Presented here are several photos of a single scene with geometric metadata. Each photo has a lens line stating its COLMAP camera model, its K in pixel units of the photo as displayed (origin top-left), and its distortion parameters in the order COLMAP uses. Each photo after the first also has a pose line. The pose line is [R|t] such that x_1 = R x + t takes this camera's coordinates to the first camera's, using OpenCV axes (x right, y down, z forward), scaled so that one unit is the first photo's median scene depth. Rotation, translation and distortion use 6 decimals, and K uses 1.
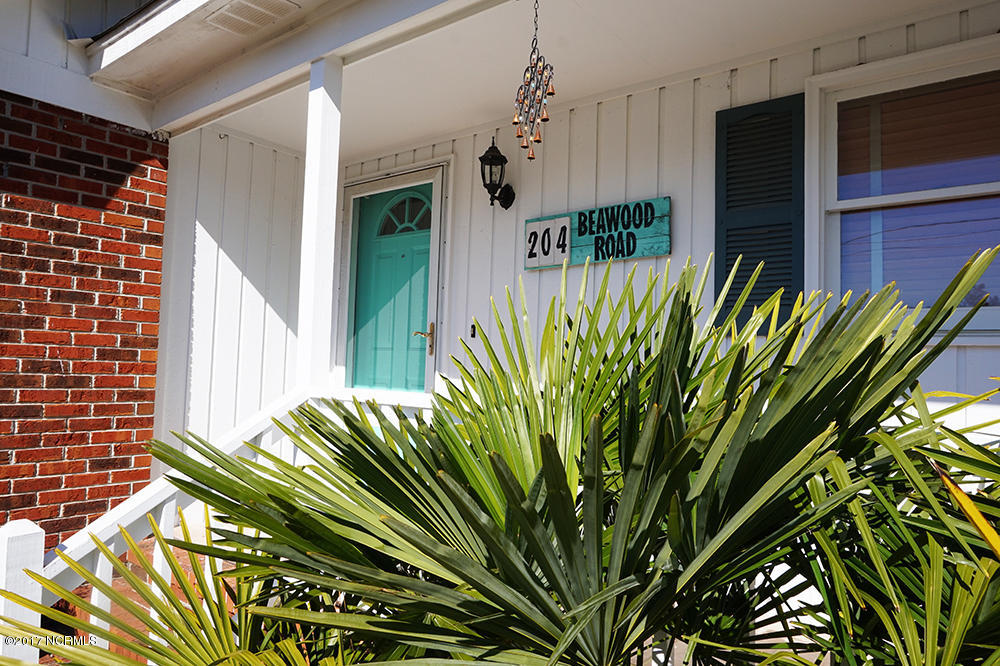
lens RADIAL K [[671.2, 0, 500.6], [0, 671.2, 332.7], [0, 0, 1]] dist [-0.011046, -0.000076]
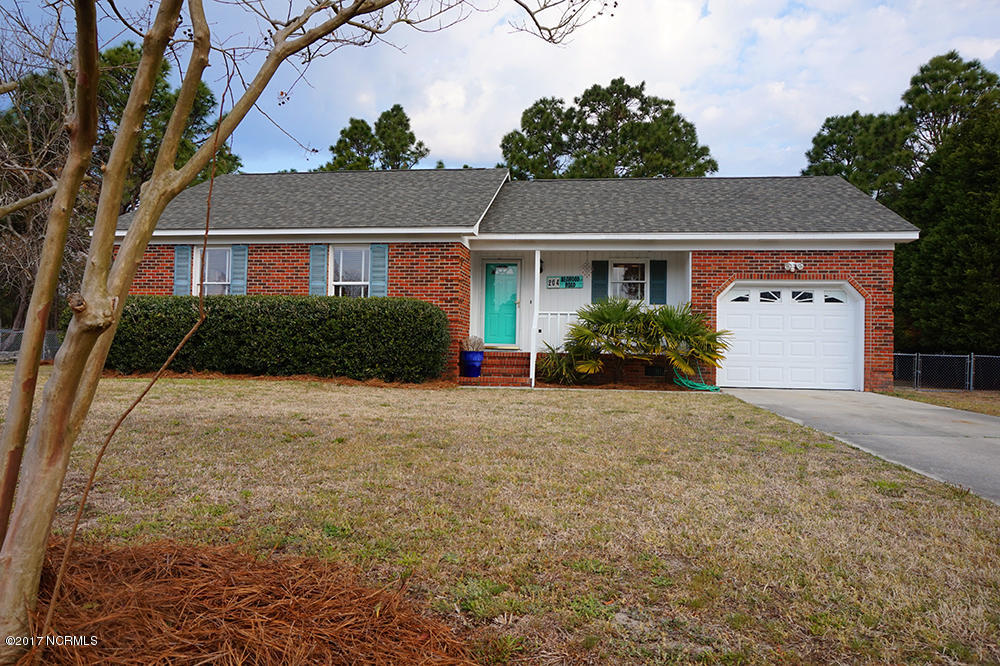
lens RADIAL K [[671.2, 0, 501.9], [0, 671.2, 332.6], [0, 0, 1]] dist [-0.011046, -0.000076]
pose [[0.859709, 0.001920, 0.510781, -2.593257], [-0.020271, 0.999333, 0.030363, 0.071873], [-0.510382, -0.036458, 0.859175, -2.767162]]
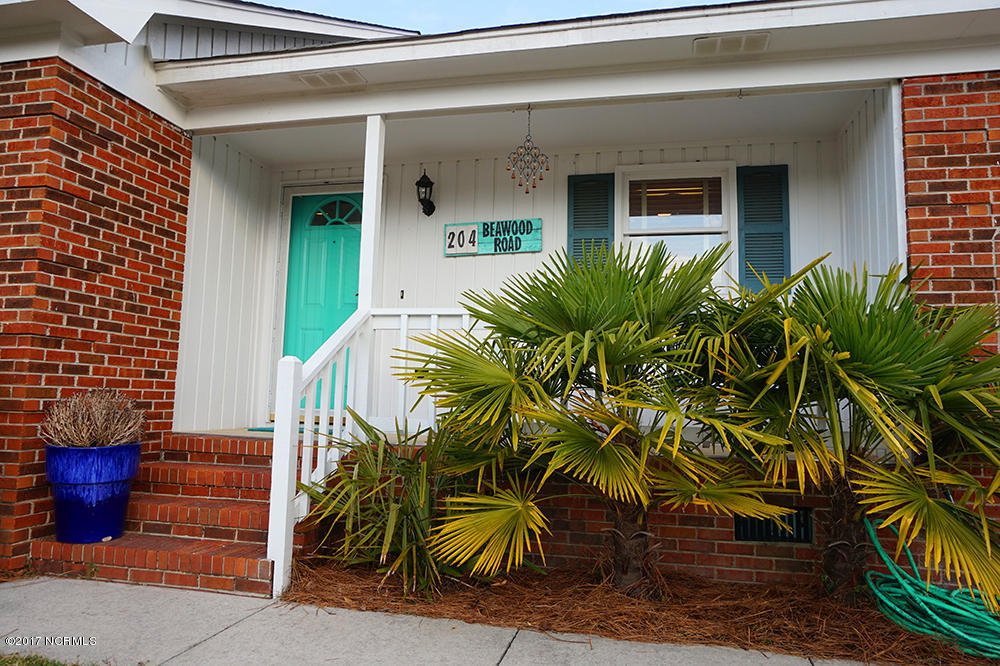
lens RADIAL K [[671.2, 0, 495.9], [0, 671.2, 332.0], [0, 0, 1]] dist [-0.011046, -0.000076]
pose [[0.902879, 0.034995, 0.428468, -0.553962], [-0.018733, 0.998937, -0.042115, 0.158496], [-0.429486, 0.029998, 0.902575, -0.494191]]
